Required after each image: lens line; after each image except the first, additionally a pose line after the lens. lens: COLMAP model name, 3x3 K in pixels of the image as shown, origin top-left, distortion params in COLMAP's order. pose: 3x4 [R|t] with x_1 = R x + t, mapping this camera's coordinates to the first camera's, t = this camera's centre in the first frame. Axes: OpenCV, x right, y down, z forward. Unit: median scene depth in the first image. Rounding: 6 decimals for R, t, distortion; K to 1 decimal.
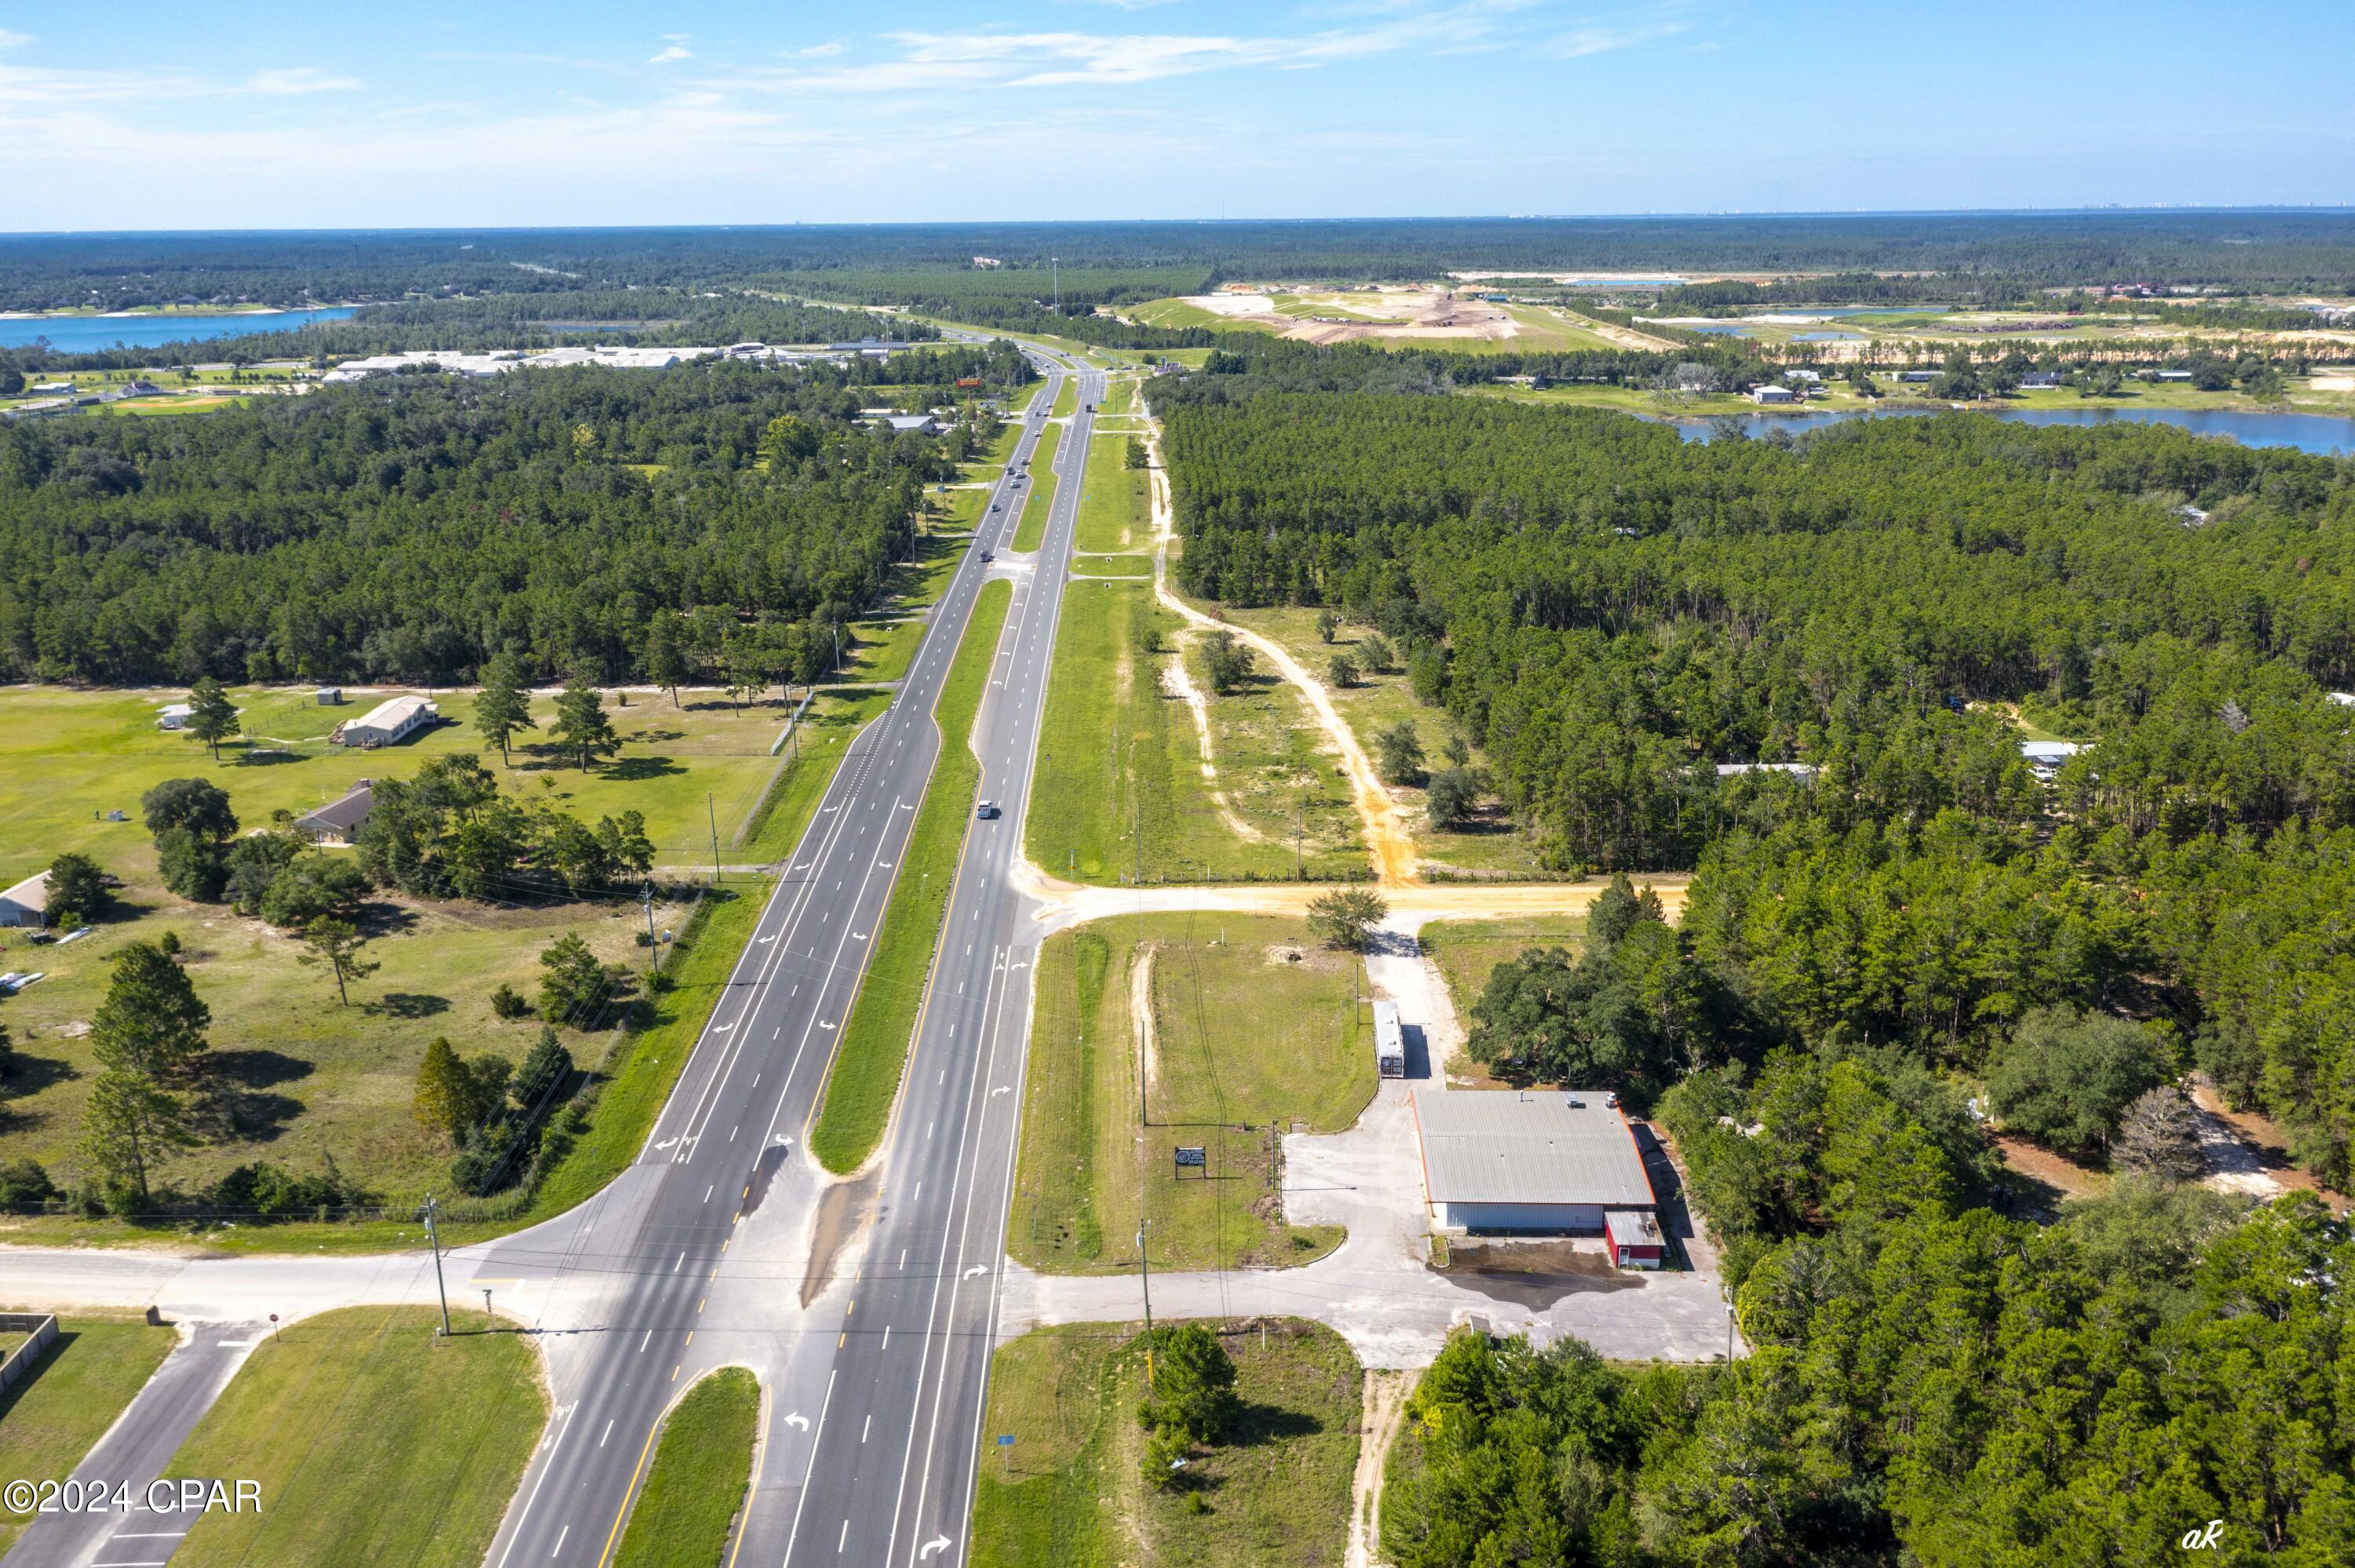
lens RADIAL K [[1858.5, 0, 1187.2], [0, 1858.5, 776.1], [0, 0, 1]] dist [-0.002480, 0.020166]
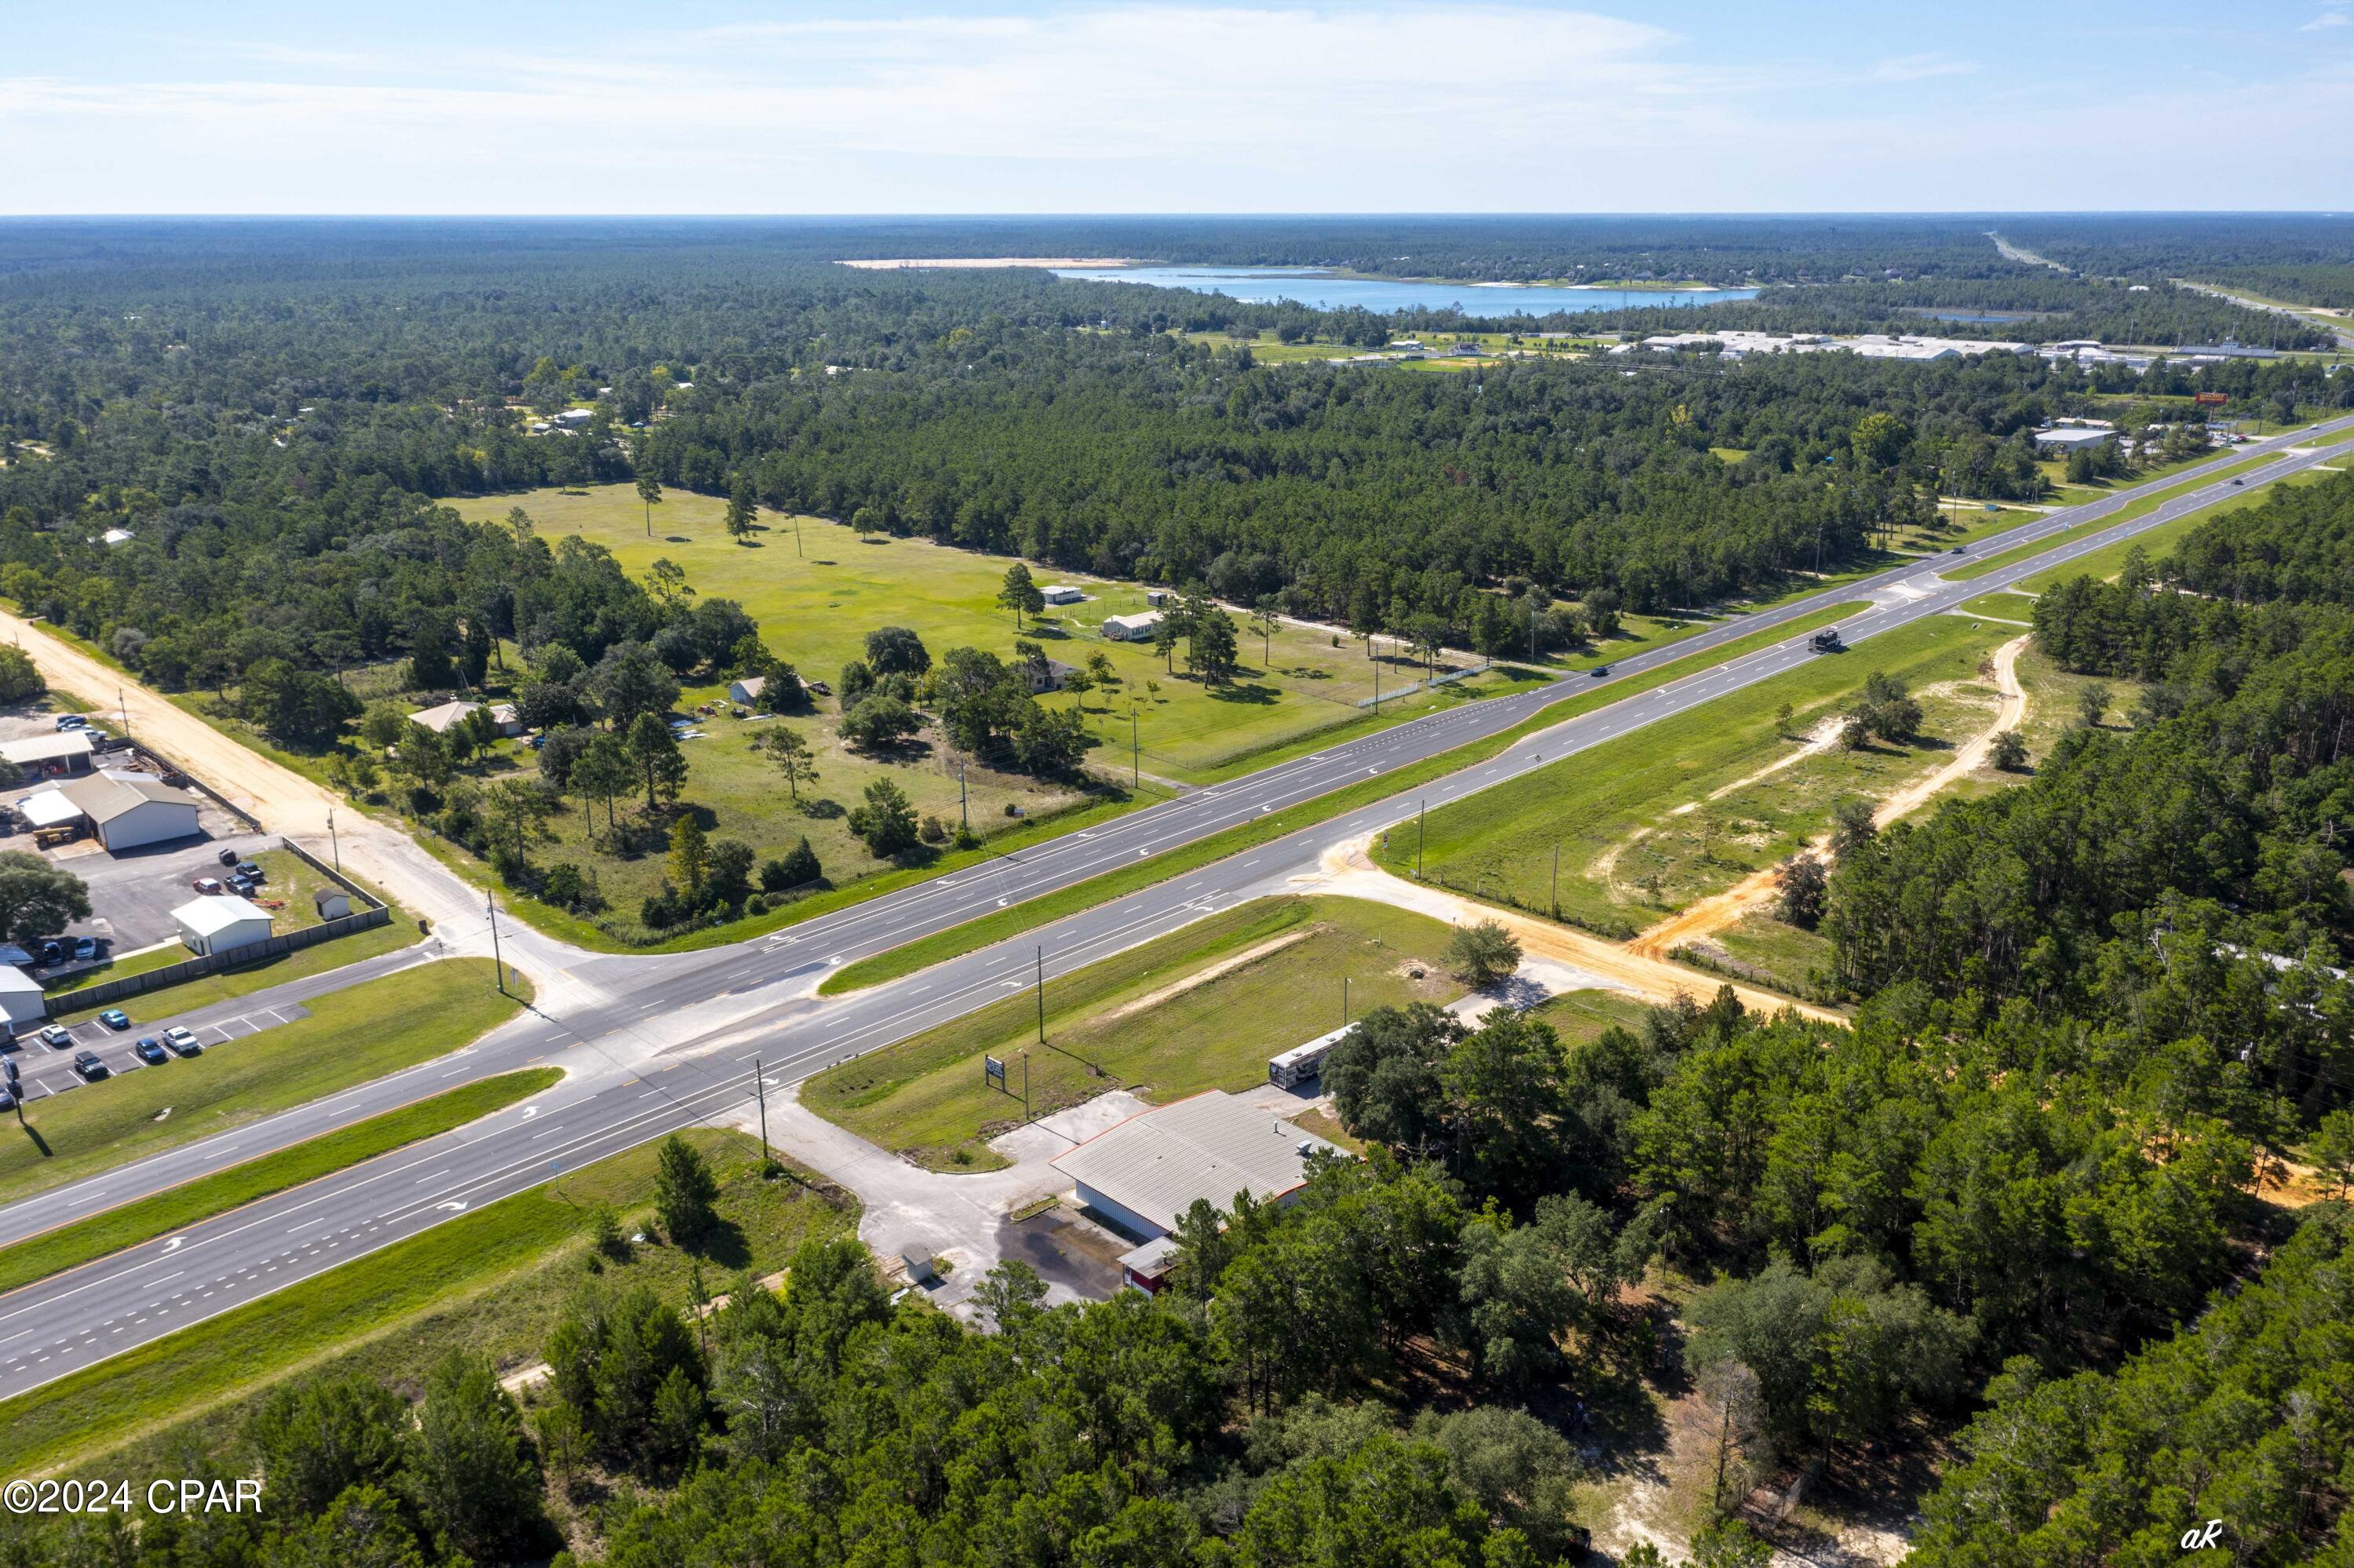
lens RADIAL K [[1857.8, 0, 1178.5], [0, 1857.8, 792.4], [0, 0, 1]] dist [-0.002480, 0.020166]
pose [[0.713717, 0.220173, -0.664929, 0.741715], [-0.209374, 0.972969, 0.097436, -0.080117], [0.668408, 0.069678, 0.740524, 0.236843]]
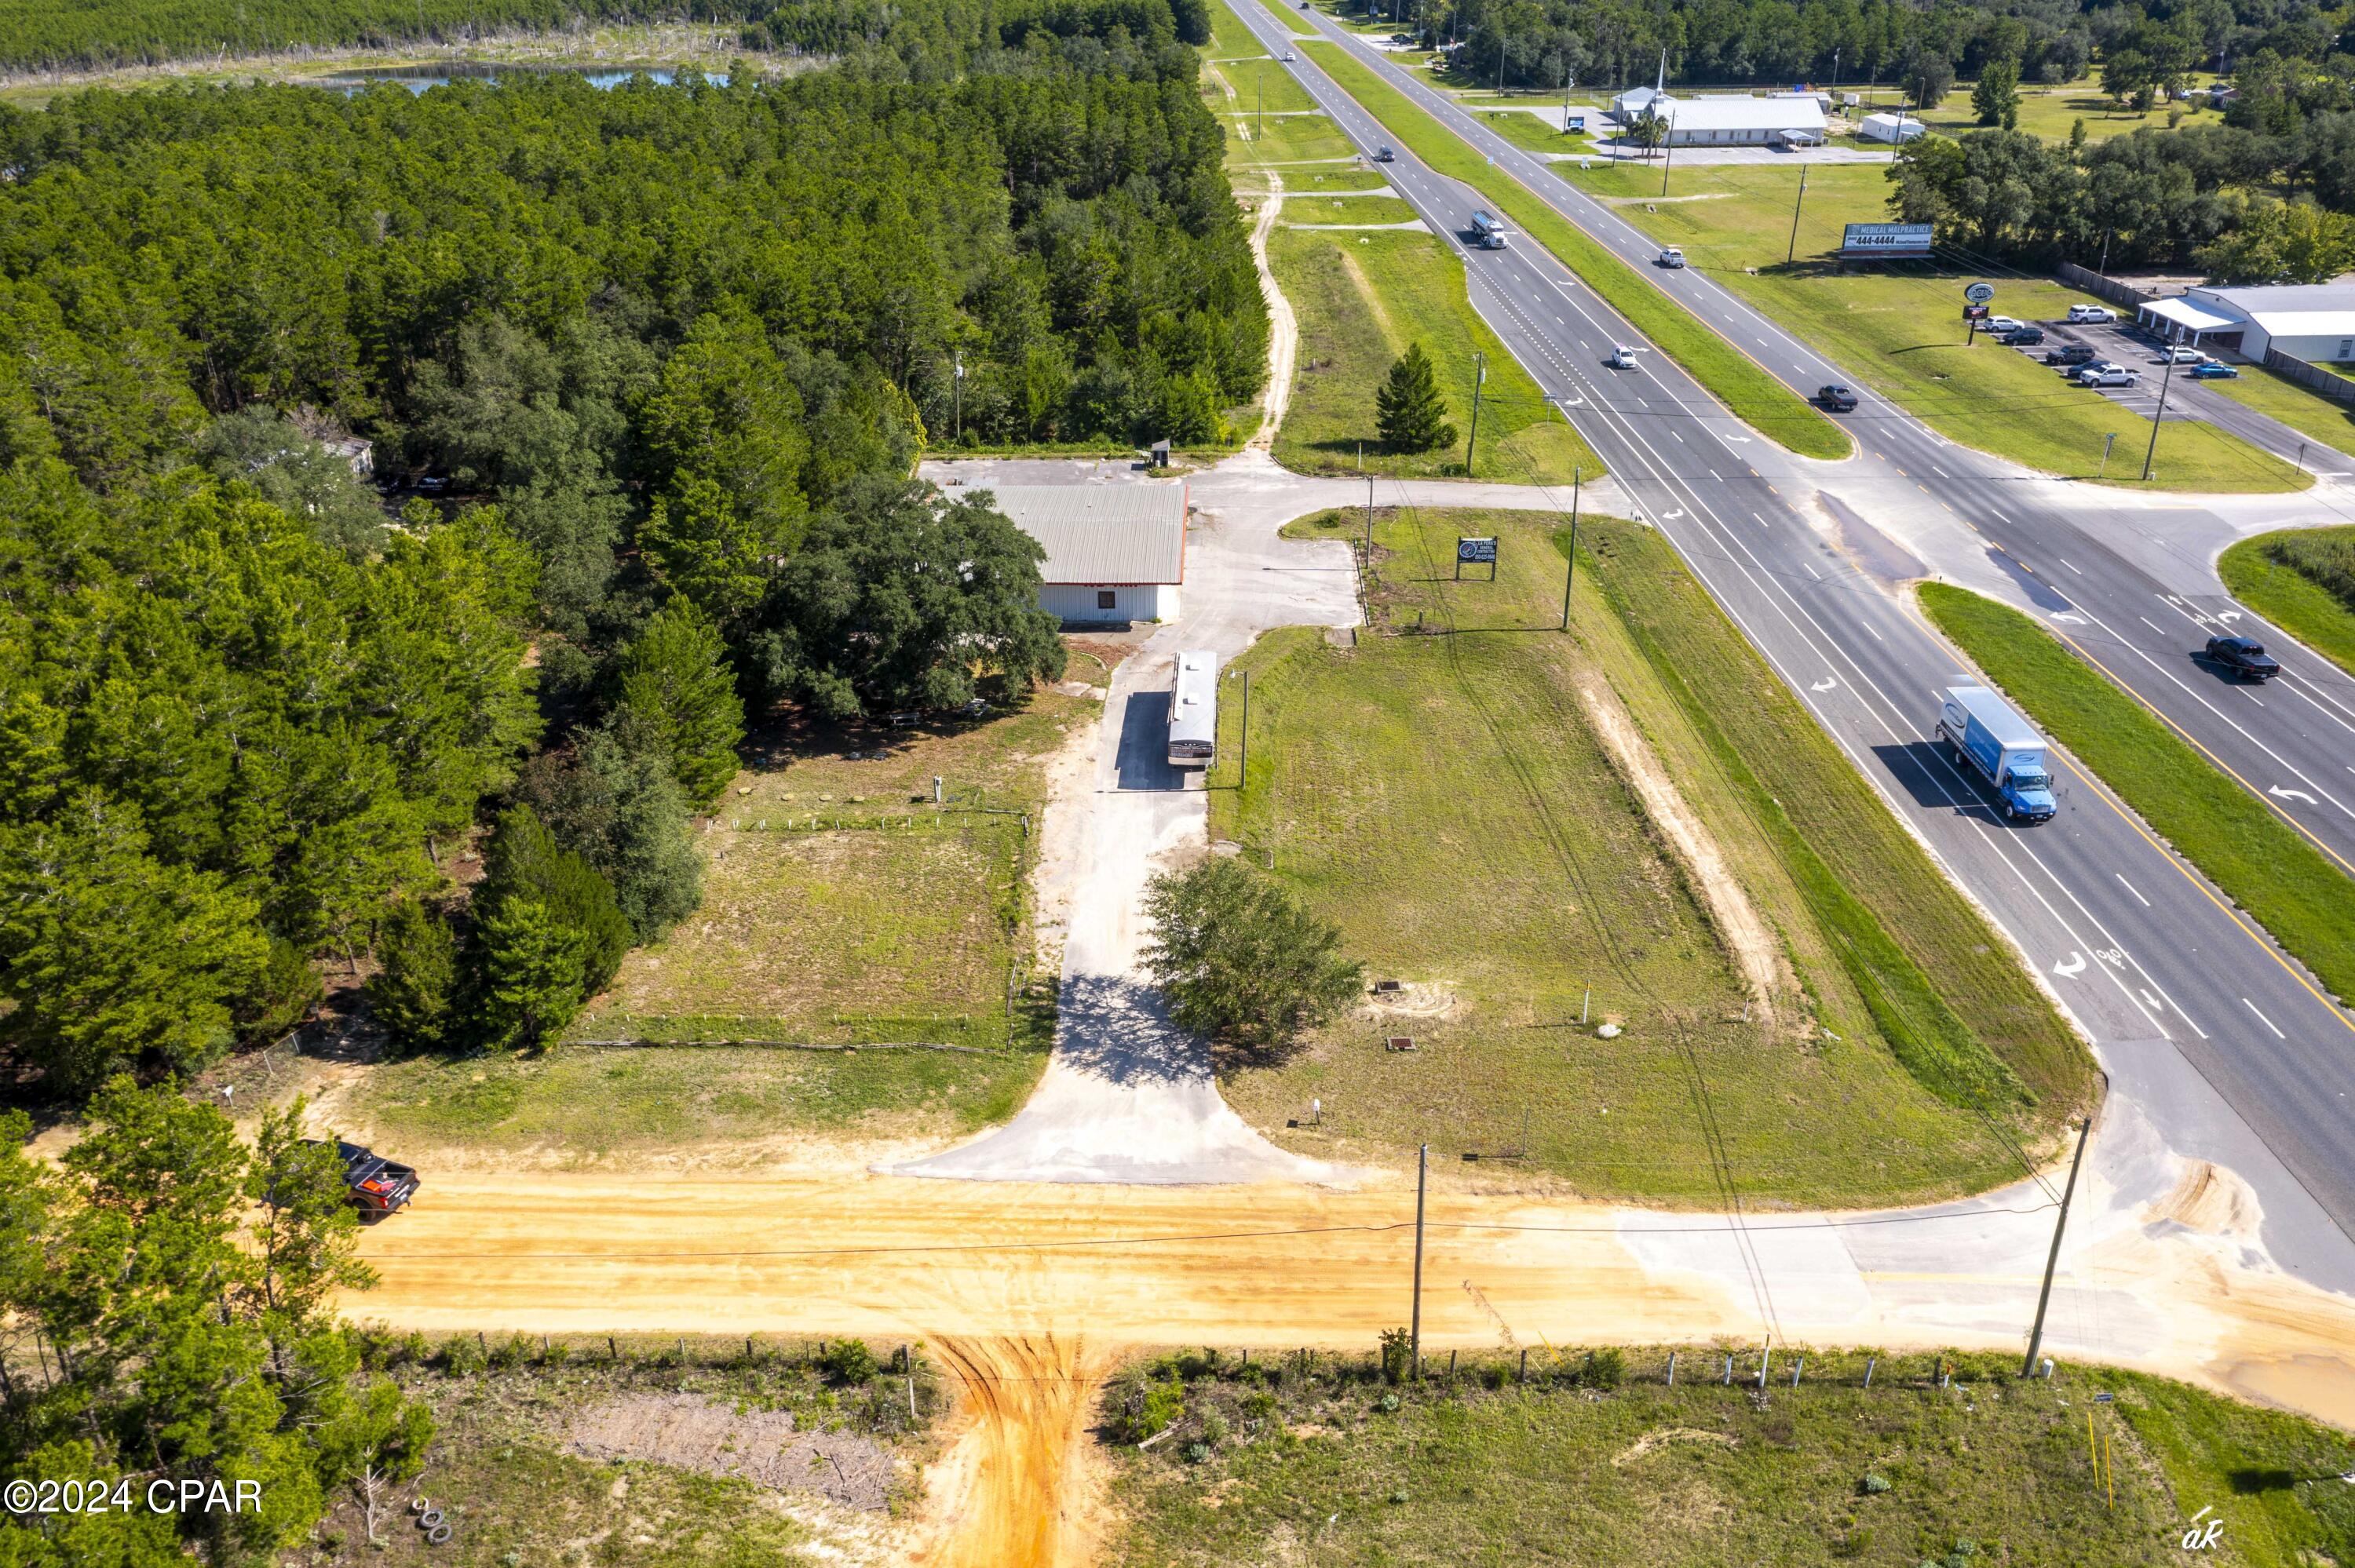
lens RADIAL K [[1858.5, 0, 1183.6], [0, 1858.5, 774.0], [0, 0, 1]] dist [-0.002480, 0.020166]
pose [[-0.999751, 0.021424, -0.006315, 0.126466], [0.011245, 0.727074, 0.686467, -0.253220], [0.019298, 0.686224, -0.727134, 1.561524]]
